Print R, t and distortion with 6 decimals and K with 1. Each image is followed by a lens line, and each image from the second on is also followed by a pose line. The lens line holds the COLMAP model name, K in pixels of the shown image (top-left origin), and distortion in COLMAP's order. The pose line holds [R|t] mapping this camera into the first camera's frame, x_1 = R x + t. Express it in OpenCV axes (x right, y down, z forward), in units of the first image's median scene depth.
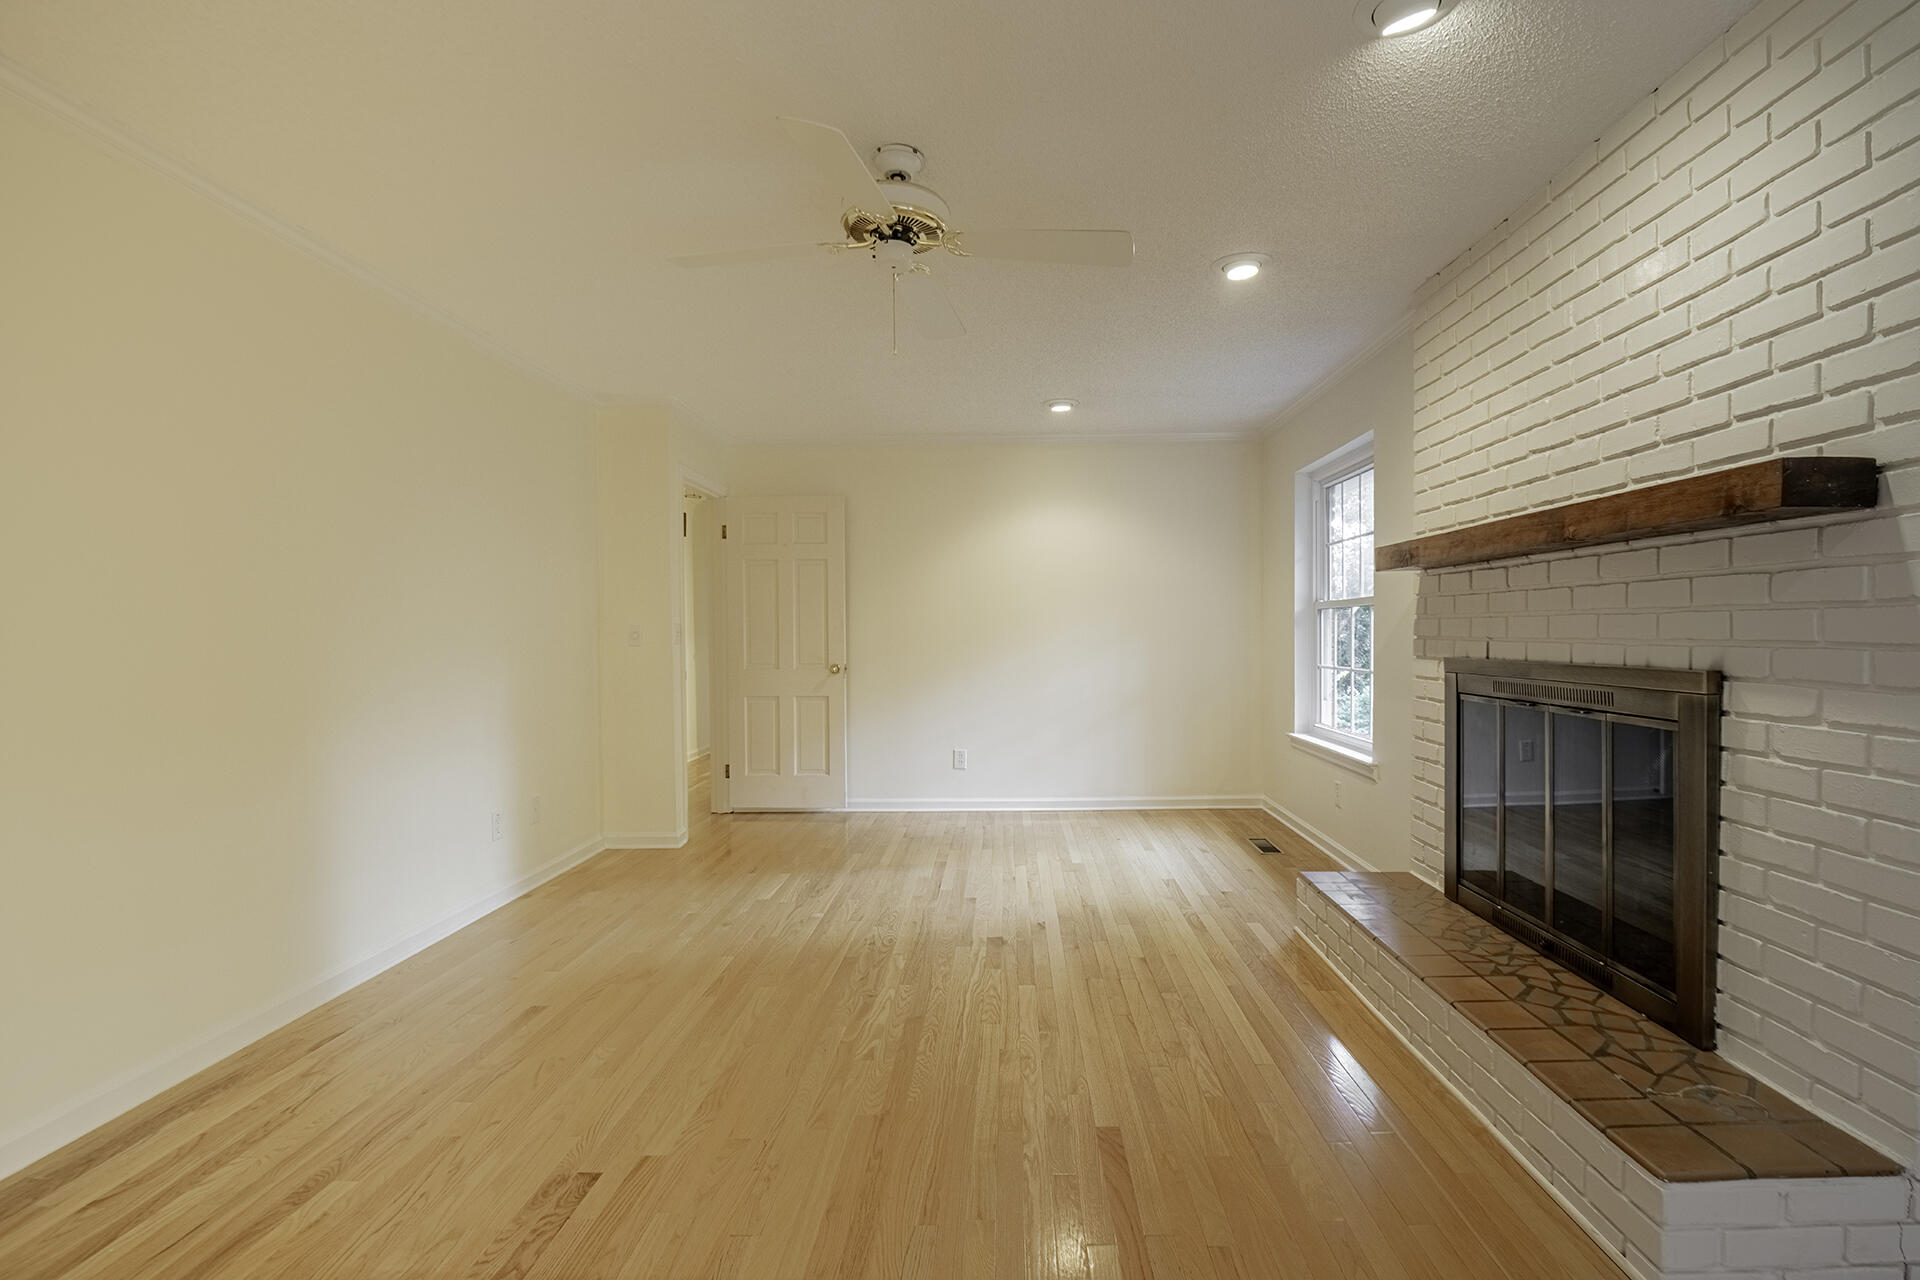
lens RADIAL K [[896.8, 0, 962.4], [0, 896.8, 646.8], [0, 0, 1]] dist [-0.008178, -0.007881]
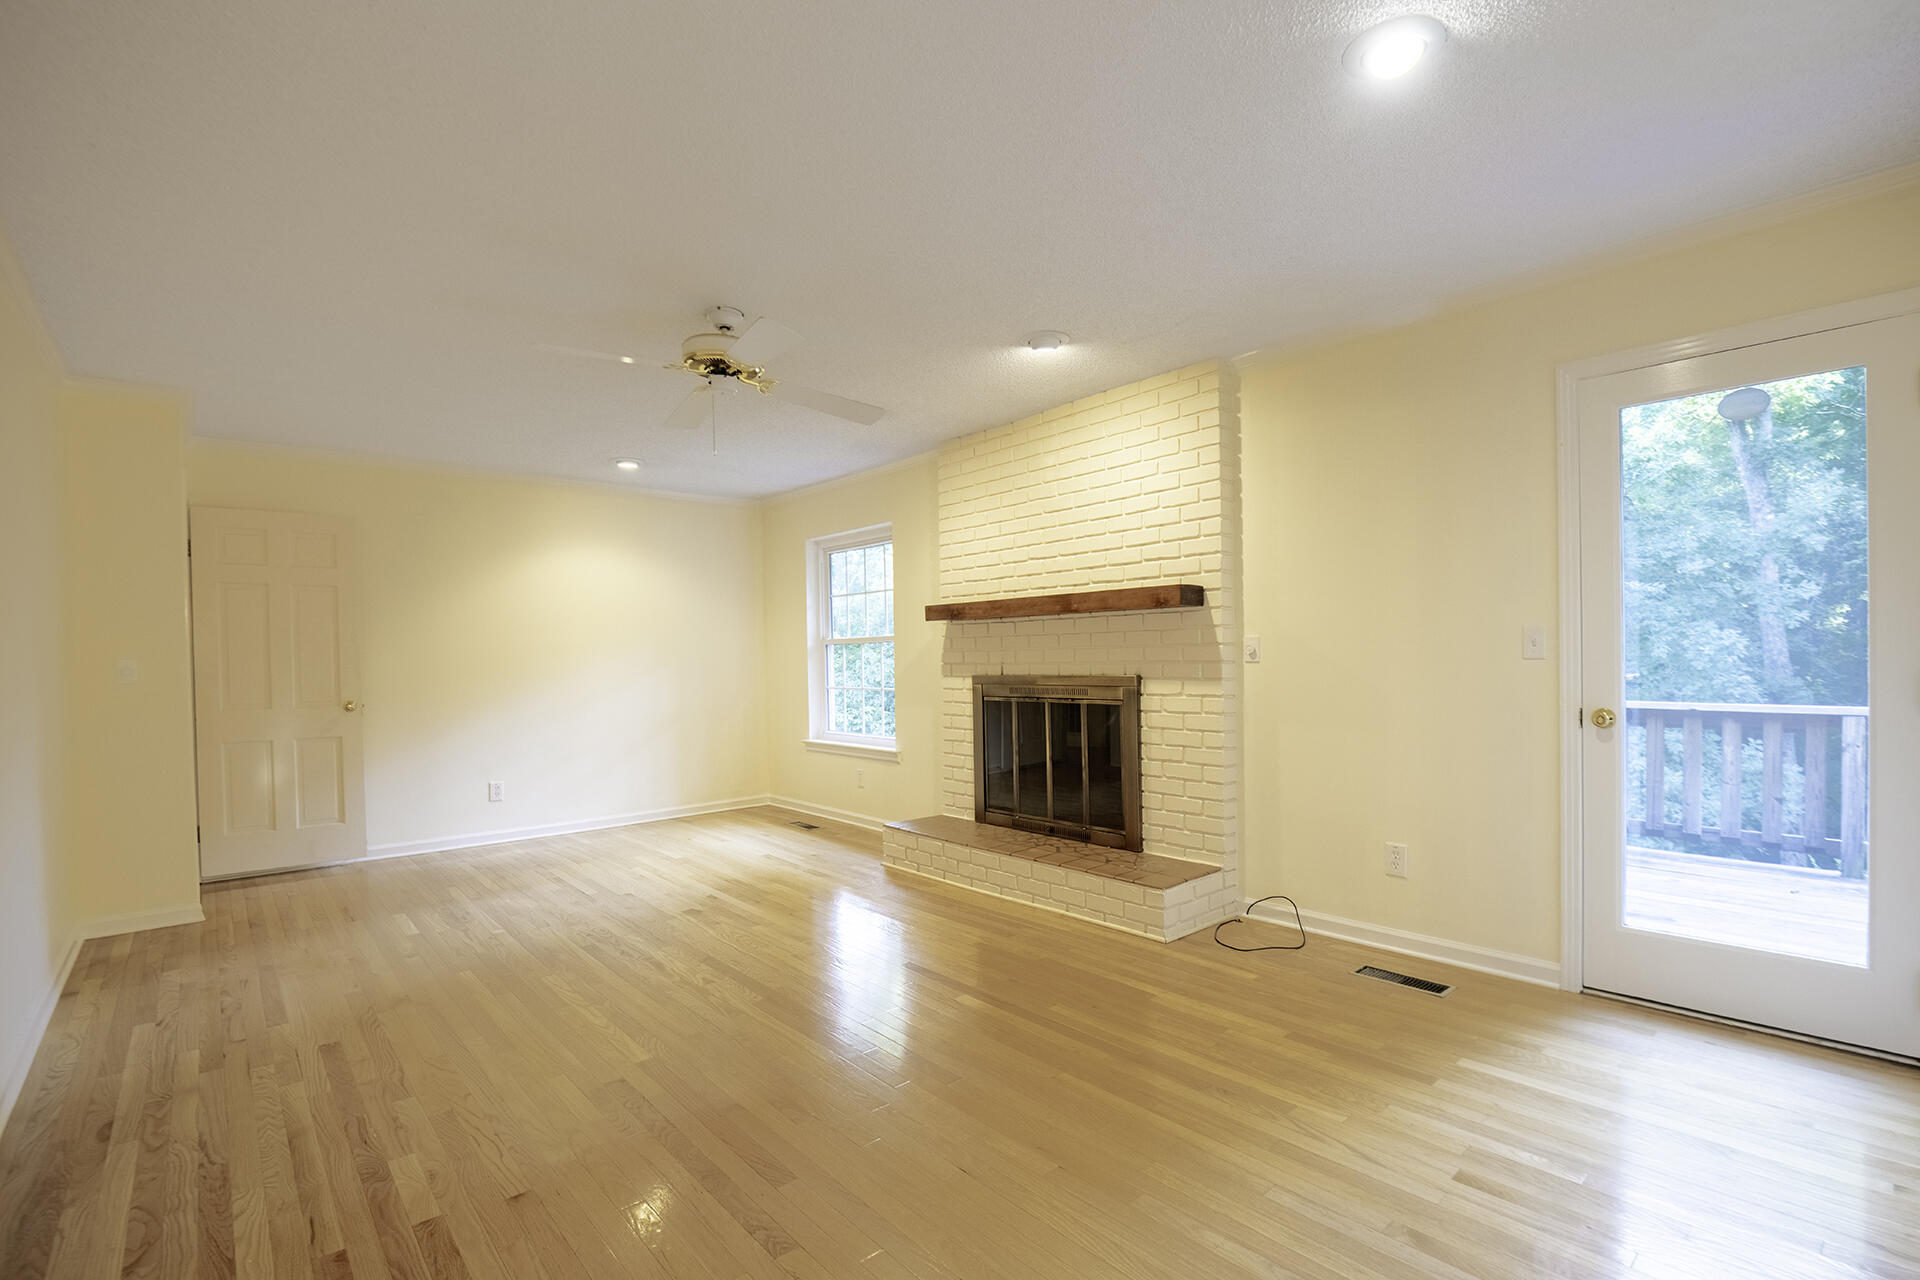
lens RADIAL K [[881.4, 0, 985.7], [0, 881.4, 670.7], [0, 0, 1]] dist [-0.009389, -0.005634]
pose [[0.725479, -0.013748, 0.688107, -0.579239], [0.021555, 0.999764, -0.002751, 0.008901], [-0.687907, 0.016828, 0.725604, -0.194245]]
